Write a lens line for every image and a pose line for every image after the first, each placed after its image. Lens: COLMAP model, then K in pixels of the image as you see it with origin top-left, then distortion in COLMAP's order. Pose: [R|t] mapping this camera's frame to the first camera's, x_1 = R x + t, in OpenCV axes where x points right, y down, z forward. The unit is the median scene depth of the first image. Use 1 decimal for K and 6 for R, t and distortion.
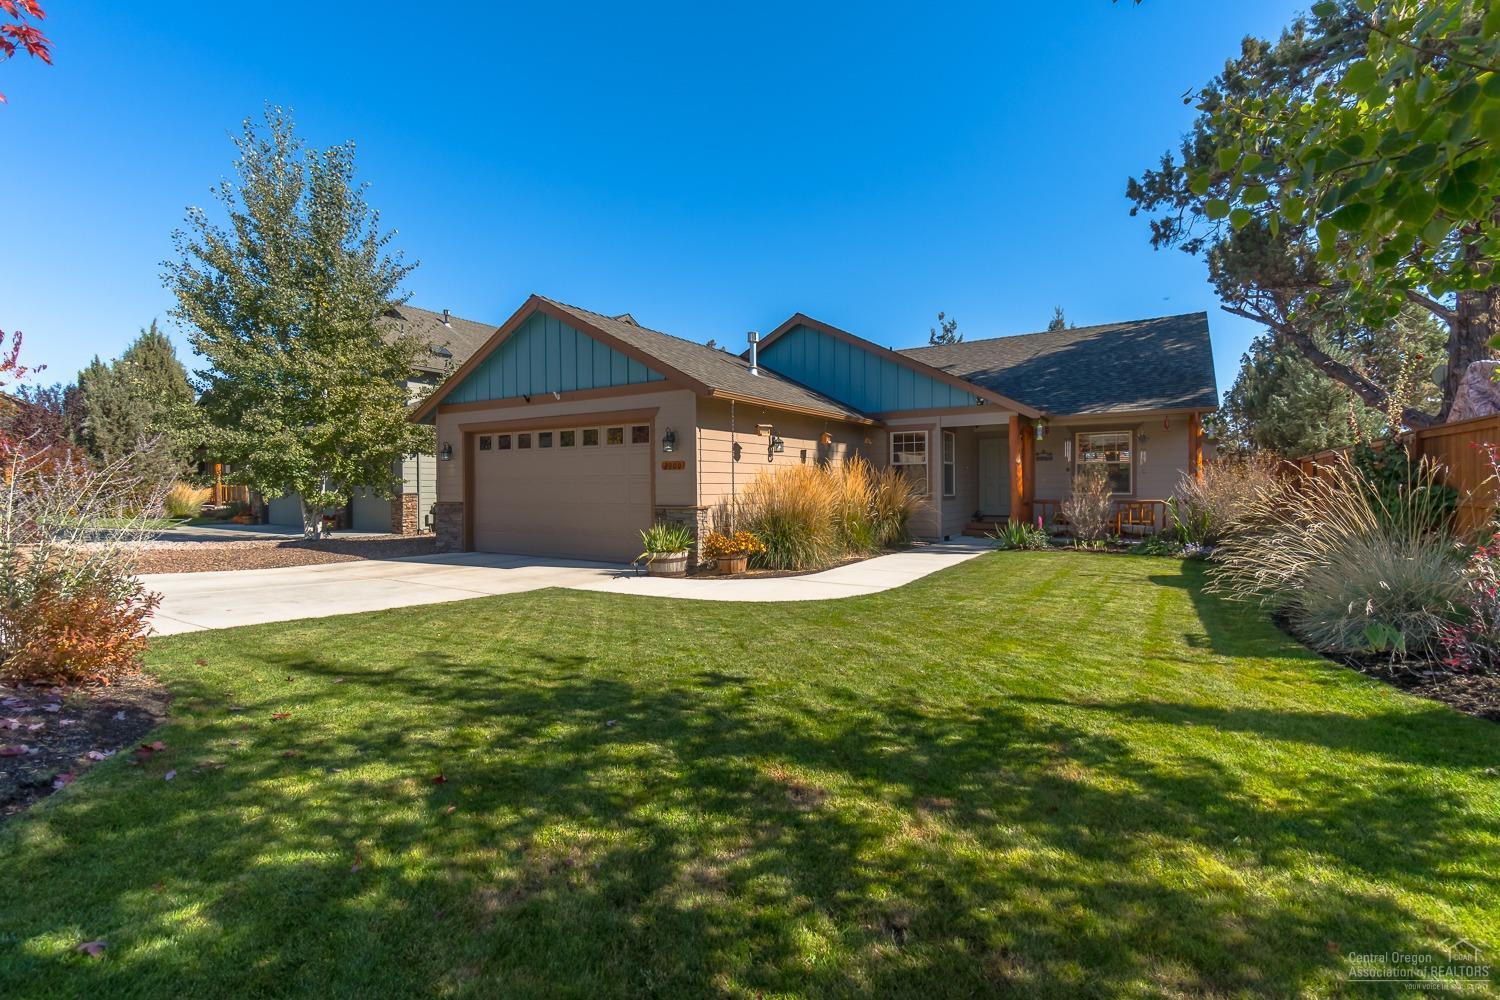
lens RADIAL K [[671.6, 0, 745.8], [0, 671.6, 491.2], [0, 0, 1]] dist [0.000997, 0.000001]
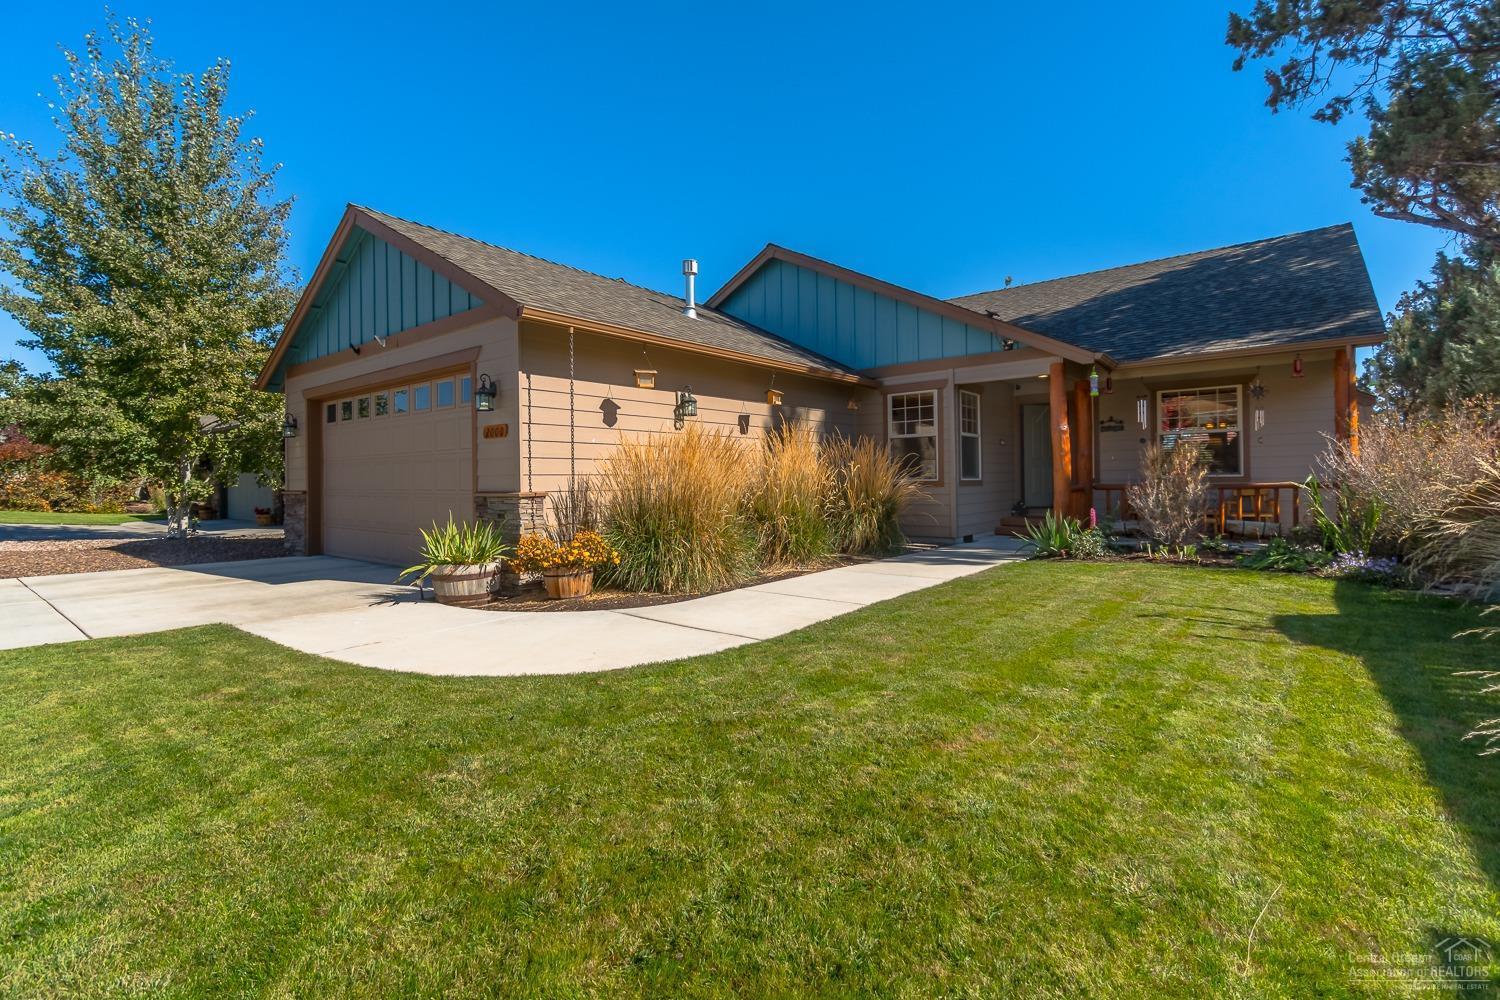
lens RADIAL K [[671.7, 0, 749.1], [0, 671.7, 474.8], [0, 0, 1]] dist [-0.001125, 0.000024]
pose [[0.993140, -0.007035, -0.116716, 0.171191], [0.005351, 0.999877, -0.014738, 0.012120], [0.116805, 0.014013, 0.993056, 0.289251]]
